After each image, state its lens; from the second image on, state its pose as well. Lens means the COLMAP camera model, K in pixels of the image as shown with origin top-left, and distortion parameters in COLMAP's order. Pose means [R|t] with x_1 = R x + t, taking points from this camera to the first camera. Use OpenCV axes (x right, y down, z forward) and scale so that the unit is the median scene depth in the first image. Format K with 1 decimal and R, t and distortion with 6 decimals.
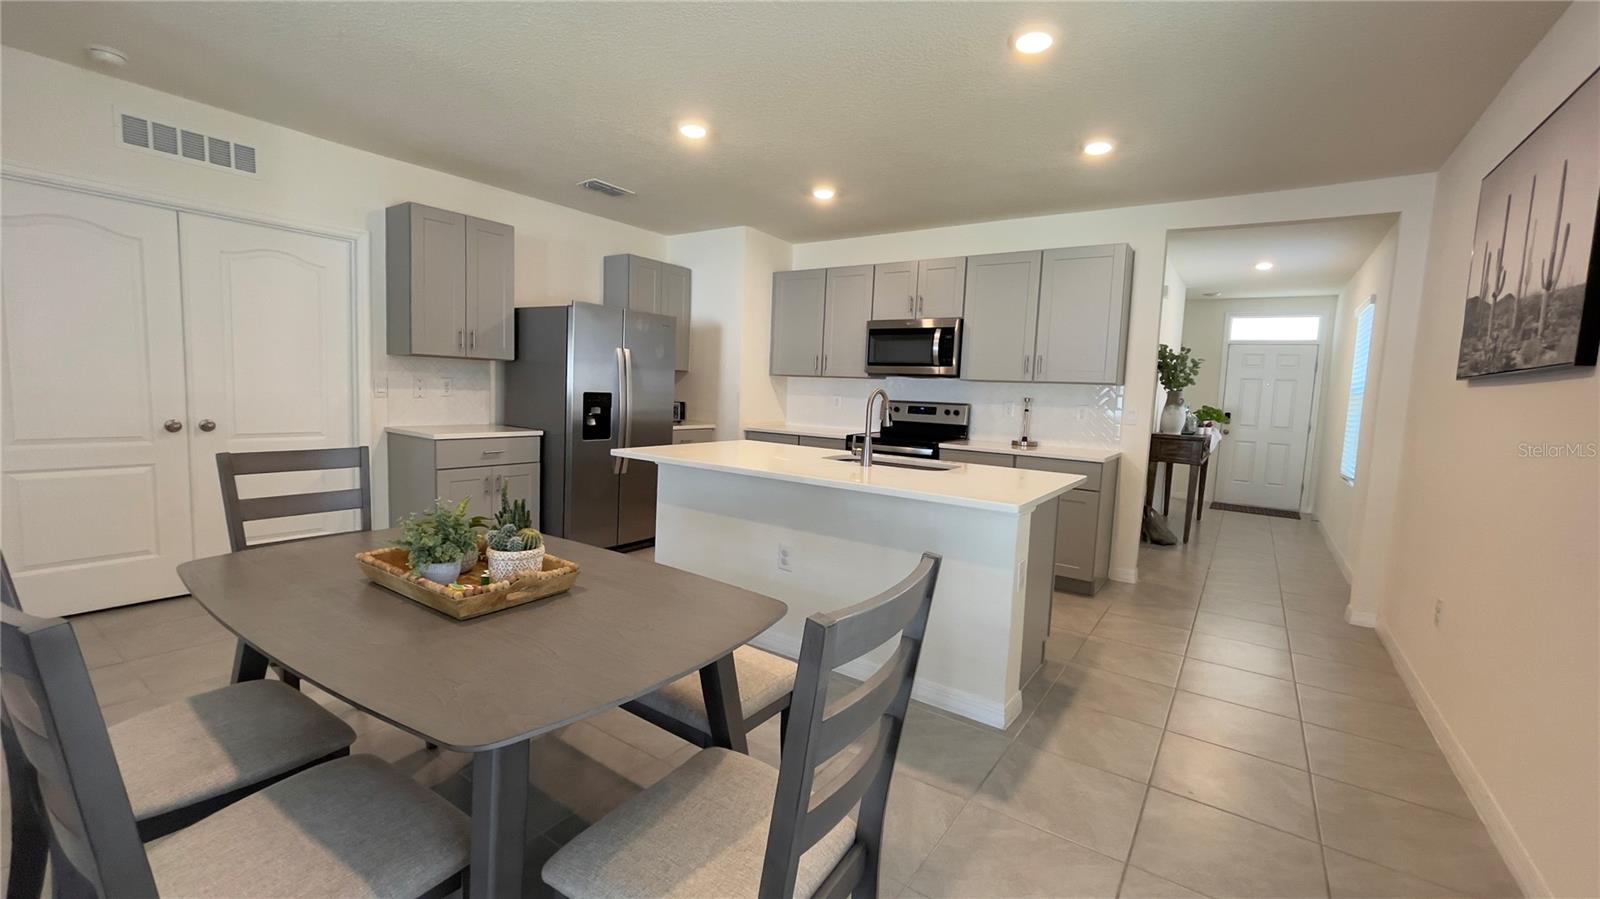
lens RADIAL K [[650.9, 0, 807.3], [0, 650.9, 448.2], [0, 0, 1]] dist [-0.009143, 0.005290]
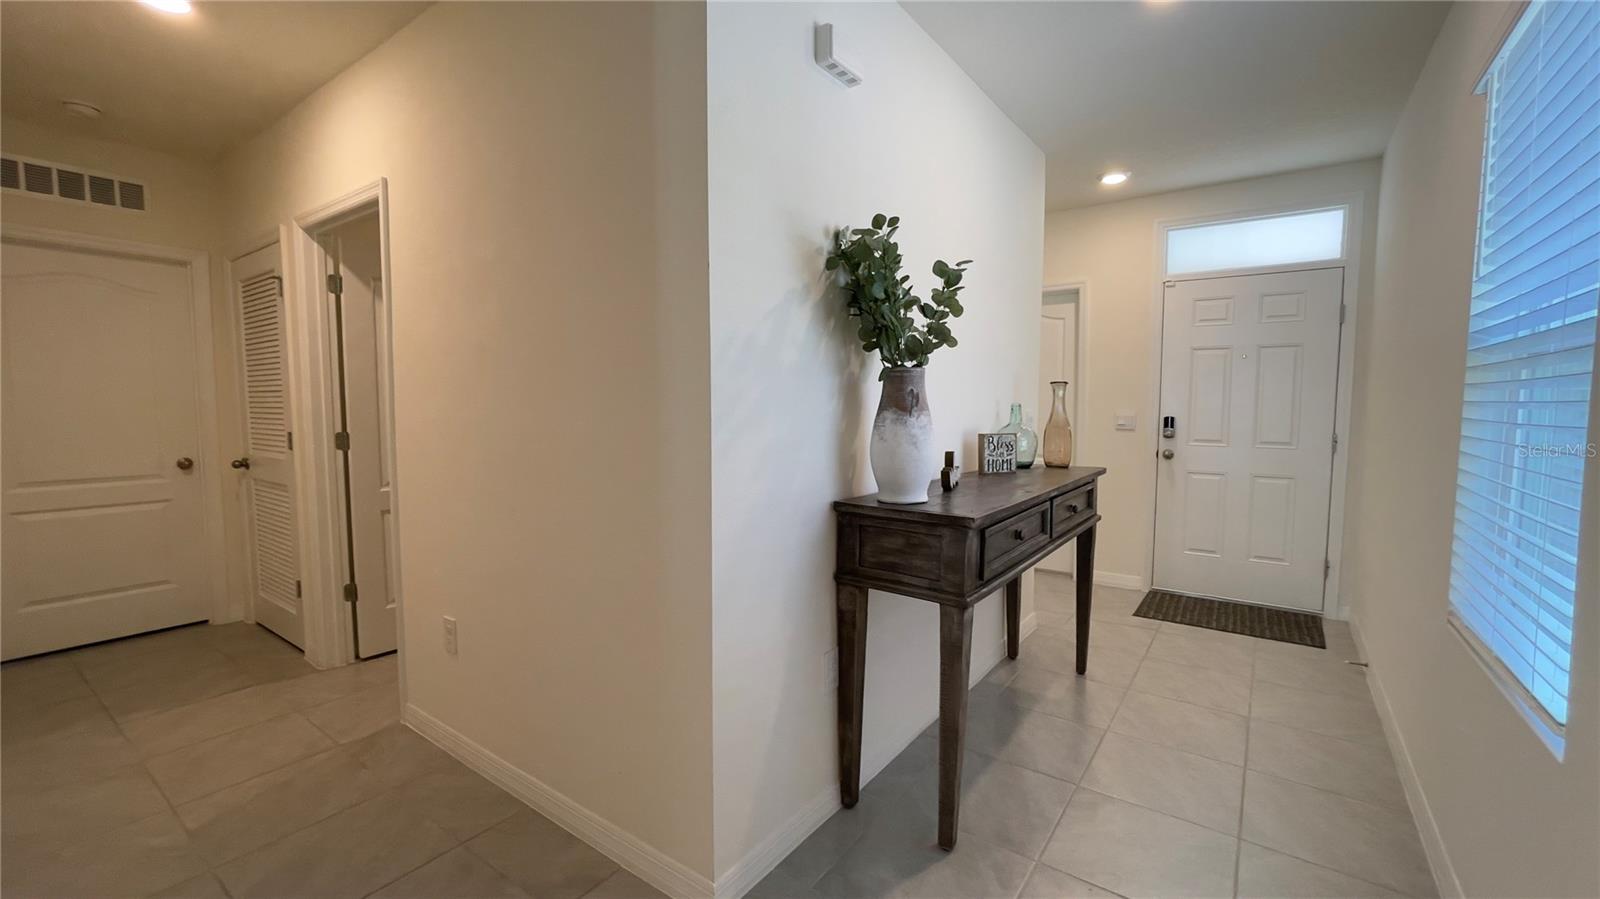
lens RADIAL K [[650.9, 0, 800.1], [0, 650.9, 448.4], [0, 0, 1]] dist [-0.009143, 0.005290]
pose [[0.998711, -0.039681, -0.031653, 0.731344], [0.039075, 0.999045, -0.019538, -0.059981], [0.032398, 0.018276, 0.999308, 0.940891]]
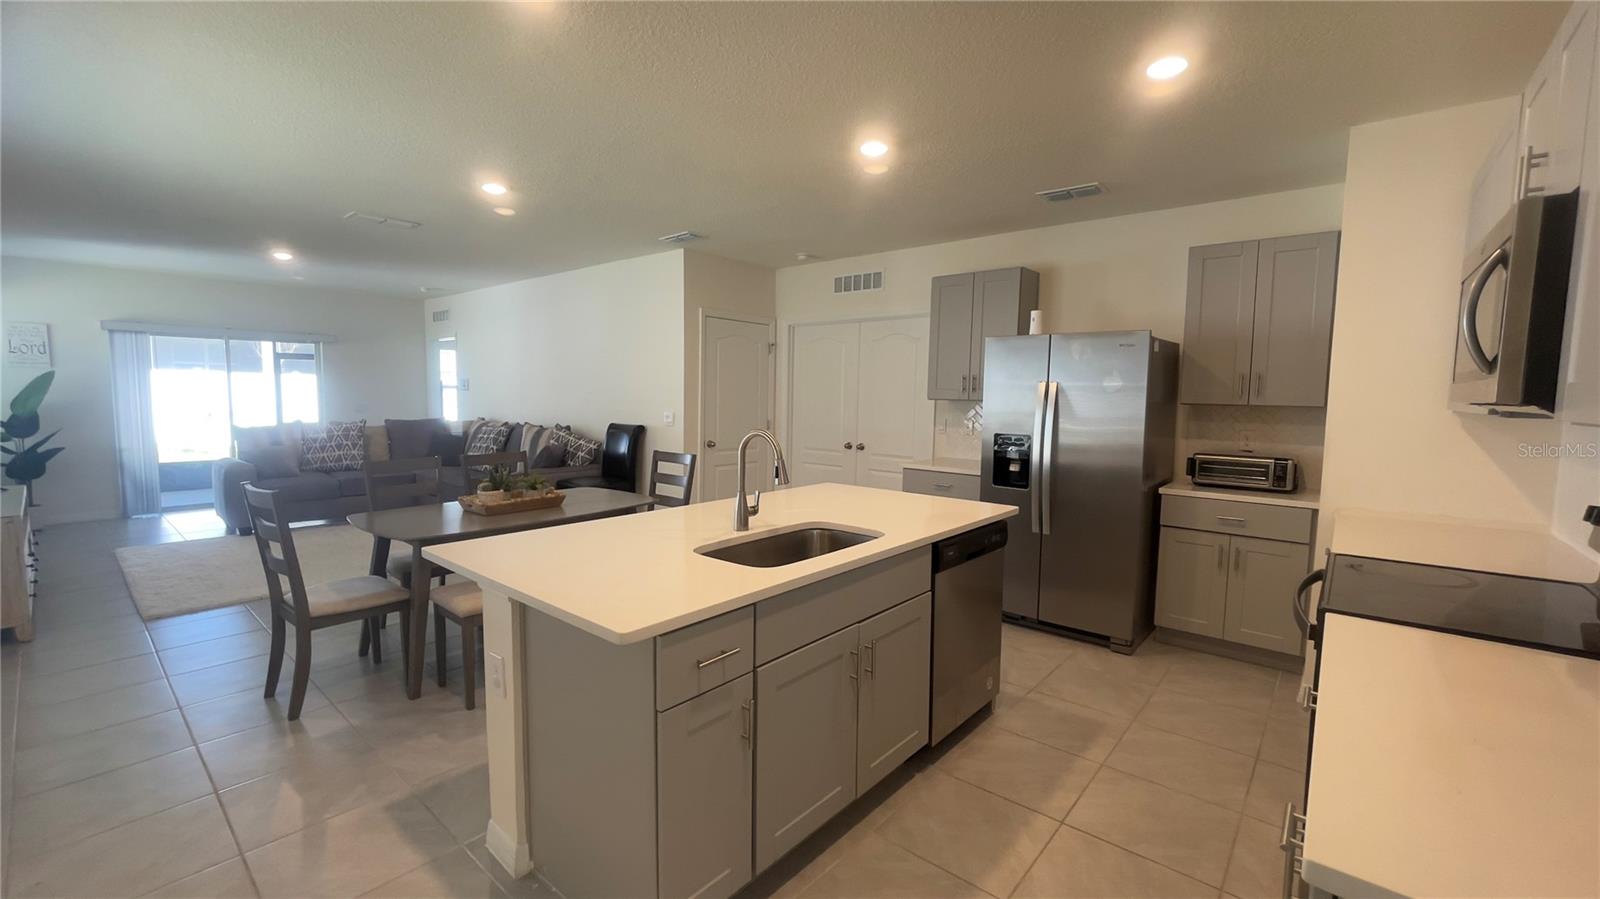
lens RADIAL K [[650.9, 0, 796.0], [0, 650.9, 451.8], [0, 0, 1]] dist [-0.009143, 0.005290]
pose [[-0.107675, 0.047518, -0.993050, 0.598963], [-0.111758, 0.991948, 0.059583, -0.082885], [0.987885, 0.117396, -0.101498, 0.809821]]
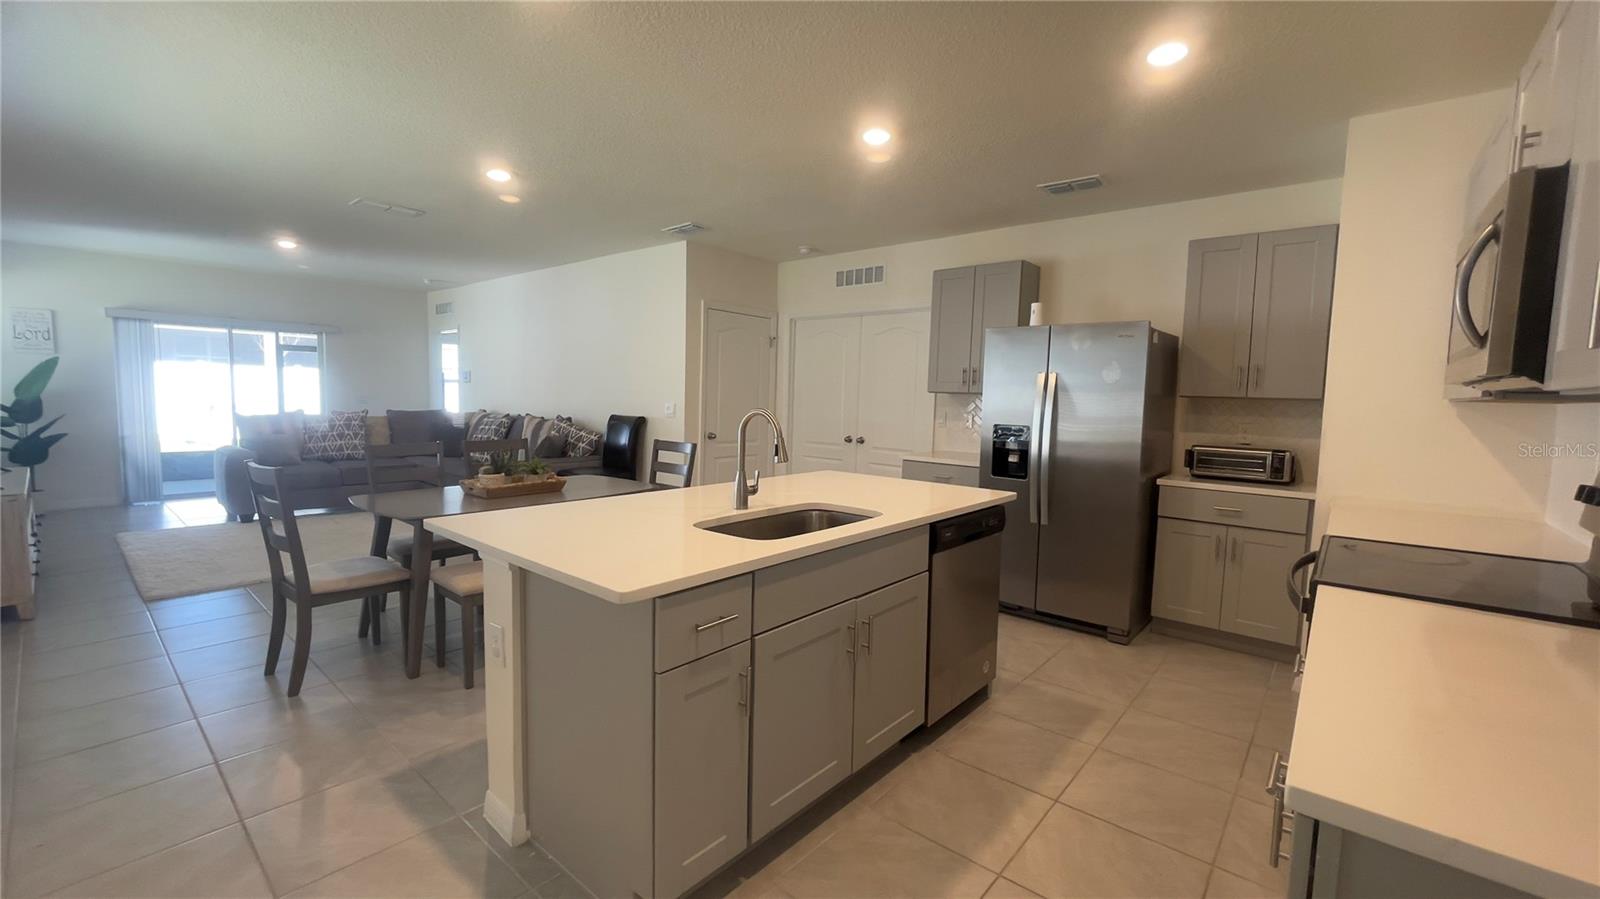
lens RADIAL K [[650.9, 0, 796.1], [0, 650.9, 451.5], [0, 0, 1]] dist [-0.009143, 0.005290]
pose [[-0.108615, 0.042916, -0.993157, 0.603872], [-0.122156, 0.990920, 0.056178, -0.064585], [0.986550, 0.127422, -0.102387, 0.813167]]
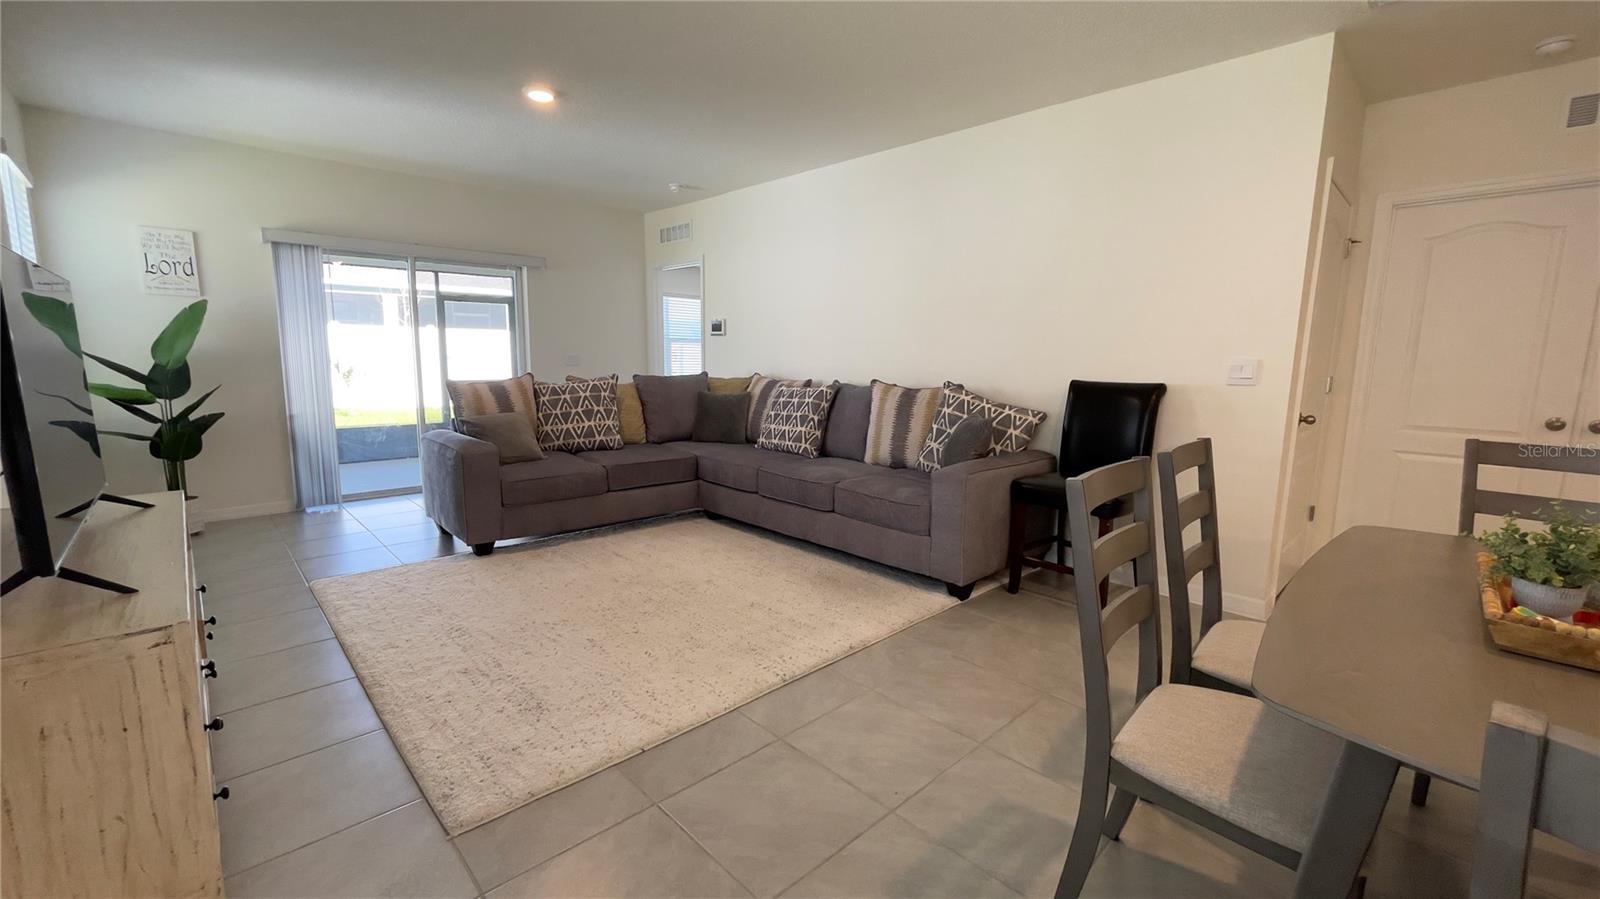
lens RADIAL K [[650.9, 0, 797.9], [0, 650.9, 451.0], [0, 0, 1]] dist [-0.009143, 0.005290]
pose [[-0.205306, 0.100304, -0.973544, 0.124687], [-0.114572, 0.985431, 0.125691, 0.008696], [0.971968, 0.137346, -0.190823, 0.095587]]
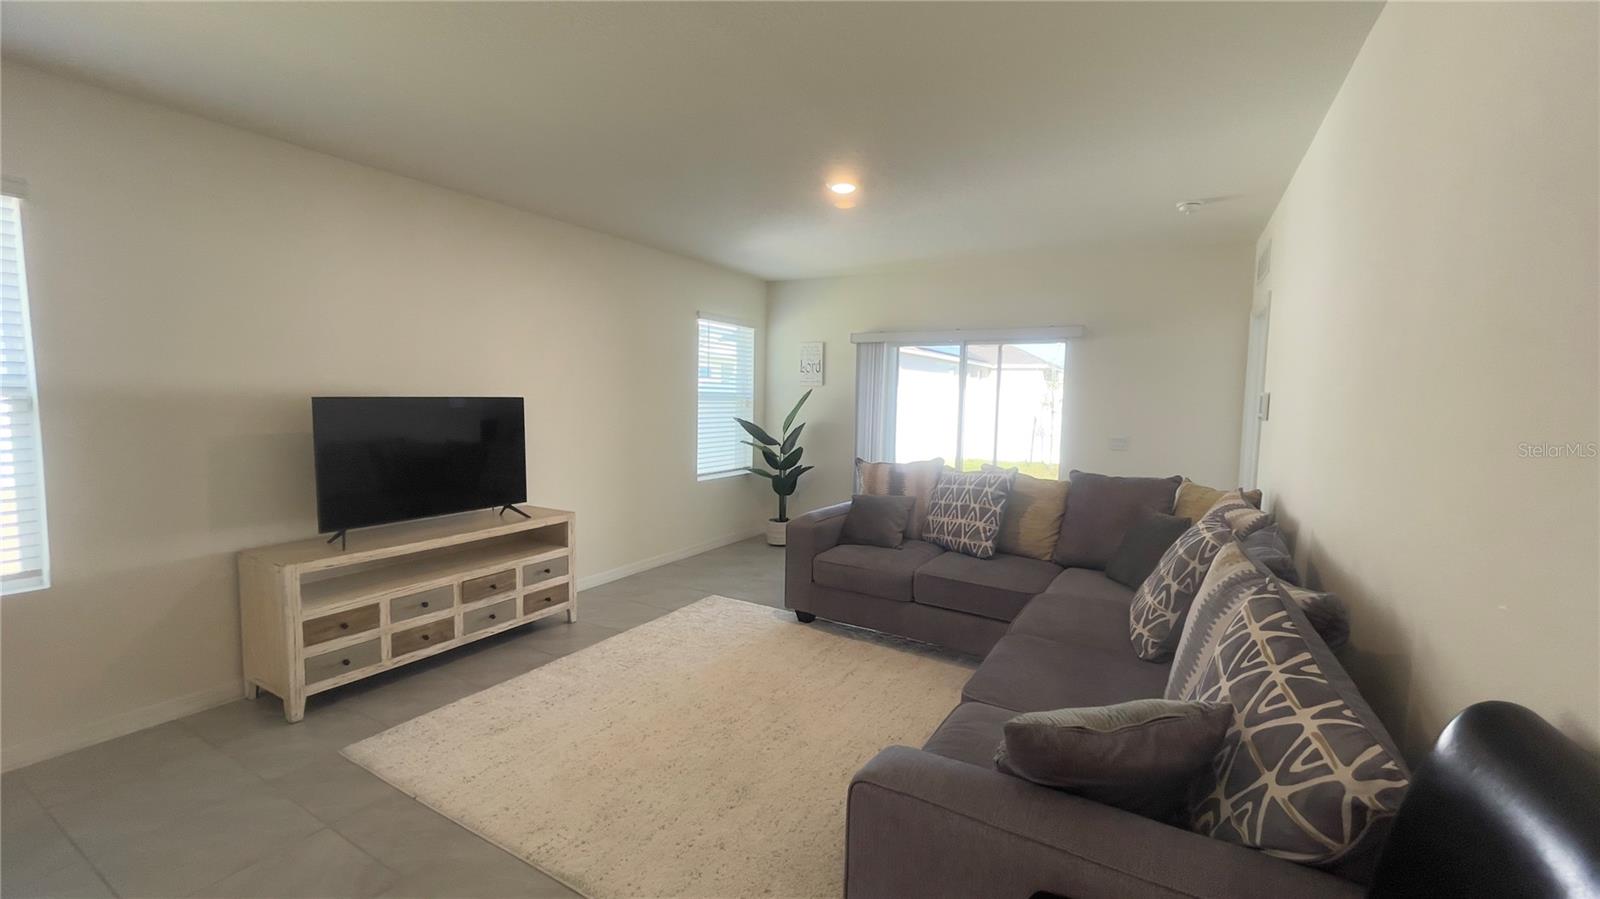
lens RADIAL K [[650.9, 0, 797.8], [0, 650.9, 447.5], [0, 0, 1]] dist [-0.009143, 0.005290]
pose [[-0.995642, -0.055387, -0.075023, -0.539882], [-0.067632, 0.982772, 0.172002, -0.107094], [0.064204, 0.176326, -0.982236, 0.422971]]
